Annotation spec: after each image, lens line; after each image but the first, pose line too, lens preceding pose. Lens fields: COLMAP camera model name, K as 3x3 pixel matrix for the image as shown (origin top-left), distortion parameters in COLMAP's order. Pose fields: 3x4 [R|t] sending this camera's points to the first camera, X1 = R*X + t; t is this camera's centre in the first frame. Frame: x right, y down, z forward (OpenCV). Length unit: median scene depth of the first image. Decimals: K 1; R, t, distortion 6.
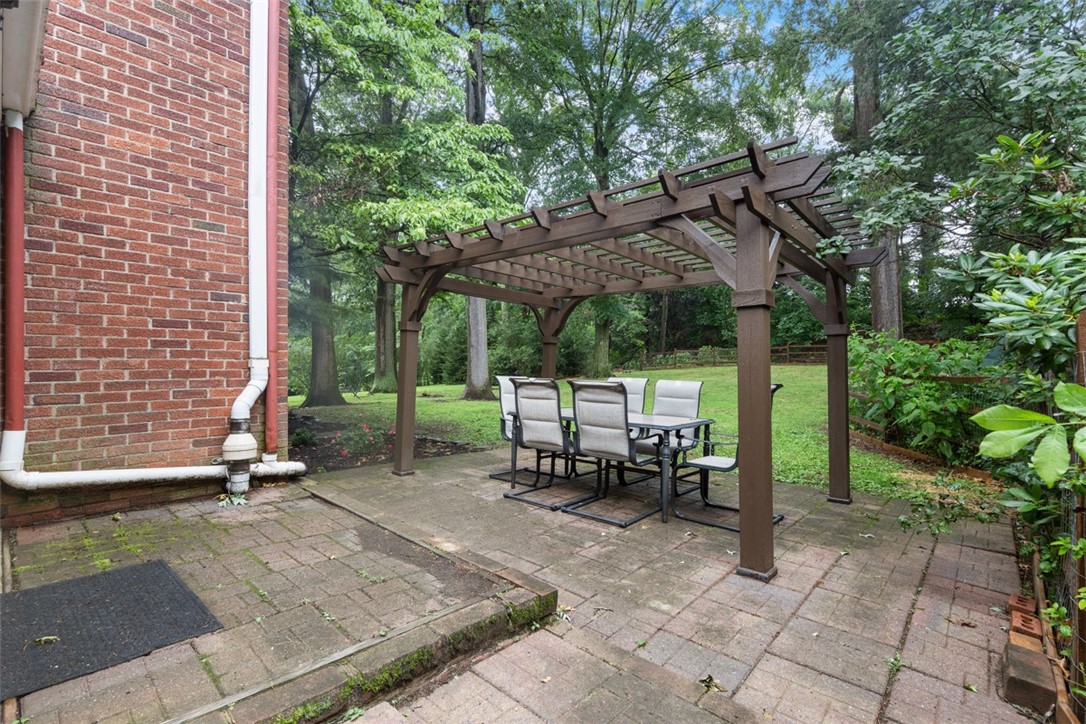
lens RADIAL K [[485.9, 0, 542.0], [0, 485.9, 361.2], [0, 0, 1]] dist [-0.001087, 0.001018]
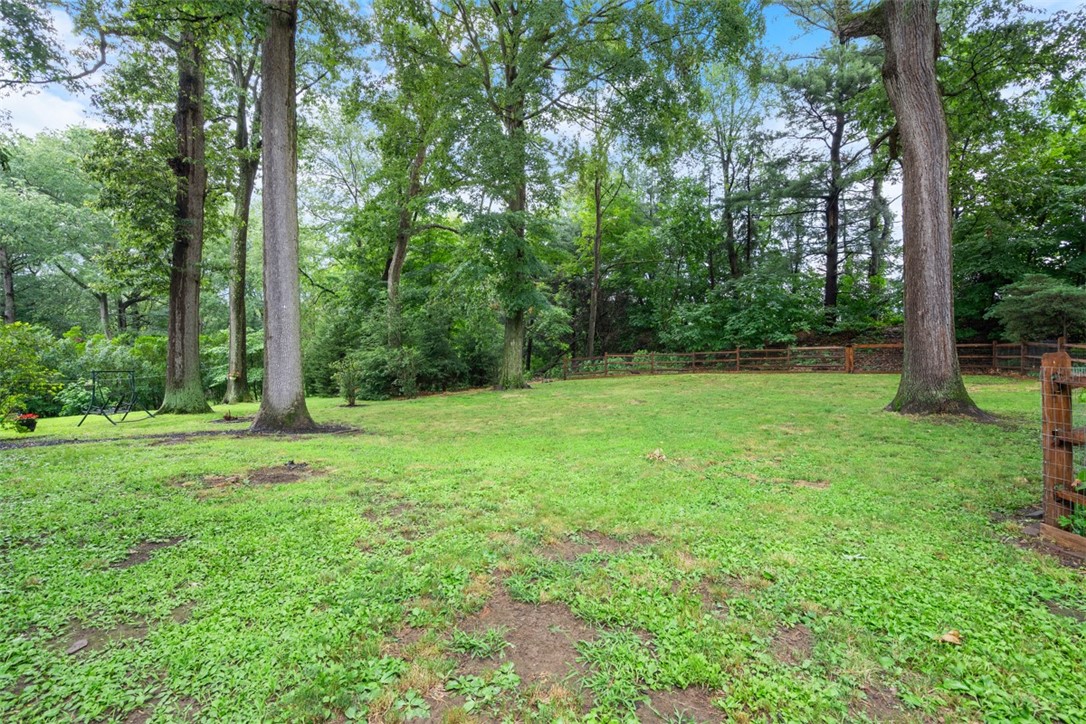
lens RADIAL K [[485.9, 0, 542.0], [0, 485.9, 361.2], [0, 0, 1]] dist [-0.001087, 0.001018]
pose [[0.989294, 0.006255, 0.145805, 0.052907], [-0.003741, 0.999840, -0.017511, 0.003294], [-0.145891, 0.016778, 0.989158, 0.225000]]
